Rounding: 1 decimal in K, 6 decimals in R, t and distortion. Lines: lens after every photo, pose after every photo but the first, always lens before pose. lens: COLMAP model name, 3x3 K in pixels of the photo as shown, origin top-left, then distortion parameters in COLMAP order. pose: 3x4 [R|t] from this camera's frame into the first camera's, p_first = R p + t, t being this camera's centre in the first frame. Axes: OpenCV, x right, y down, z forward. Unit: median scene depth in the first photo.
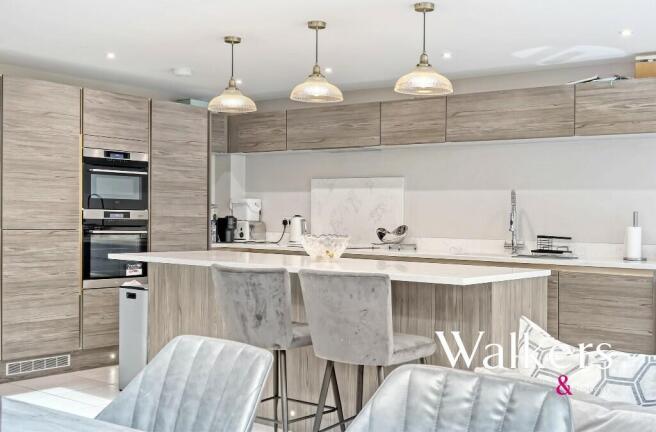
lens RADIAL K [[790.5, 0, 364.7], [0, 790.5, 206.4], [0, 0, 1]] dist [0.001920, 0.000000]
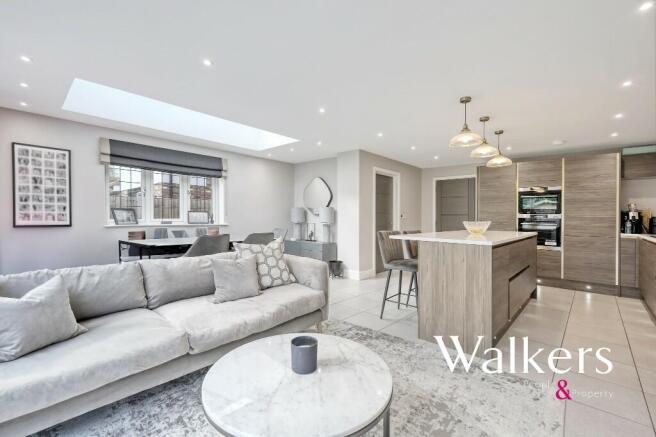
lens RADIAL K [[287.7, 0, 325.4], [0, 287.7, 212.6], [0, 0, 1]] dist [0.007012, -0.001552]
pose [[-0.100811, -0.034480, -0.994308, 0.566564], [-0.001906, 0.999404, -0.034463, 0.030673], [0.994904, -0.001579, -0.100817, 0.521147]]
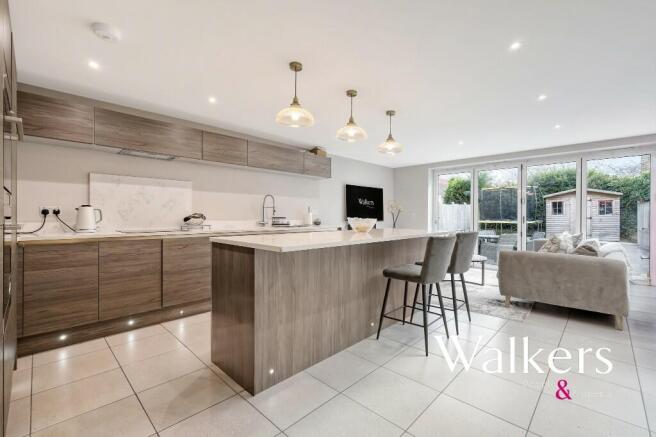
lens RADIAL K [[287.7, 0, 321.8], [0, 287.7, 215.5], [0, 0, 1]] dist [0.007012, -0.001552]
pose [[0.135168, -0.016855, 0.990679, -0.532748], [-0.017861, 0.999651, 0.019444, 0.014510], [-0.990662, -0.020323, 0.134819, 0.764756]]
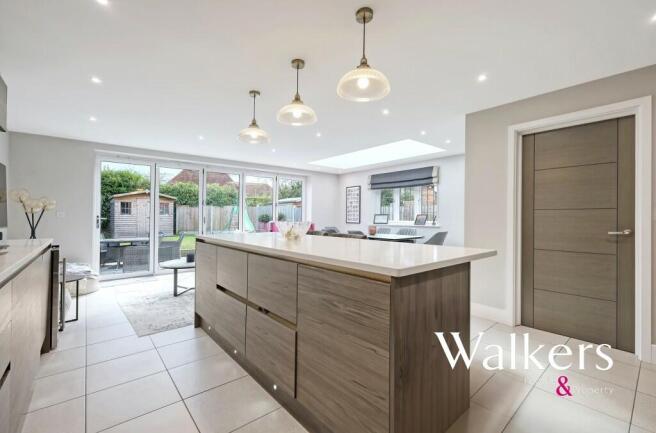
lens RADIAL K [[287.7, 0, 340.9], [0, 287.7, 216.3], [0, 0, 1]] dist [0.007012, -0.001552]
pose [[-0.979260, -0.019460, 0.201670, -0.182327], [-0.022430, 0.999671, -0.012453, 0.022832], [-0.201361, -0.016718, -0.979374, 1.141636]]
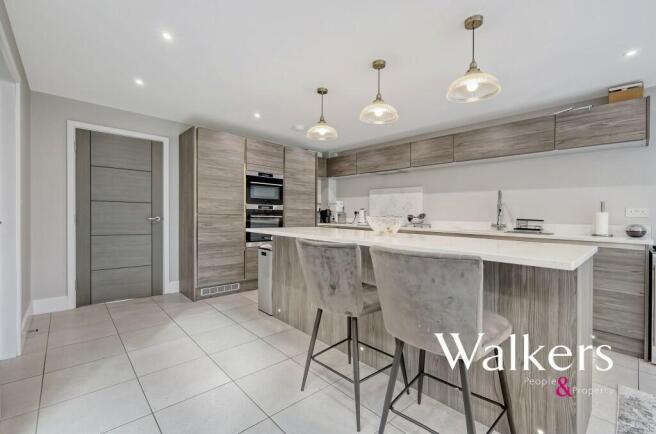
lens RADIAL K [[287.7, 0, 338.6], [0, 287.7, 212.4], [0, 0, 1]] dist [0.007012, -0.001552]
pose [[0.987361, -0.000382, -0.158490, -0.039068], [0.000983, 0.999993, 0.003712, 0.021457], [0.158487, -0.003821, 0.987354, 0.379470]]
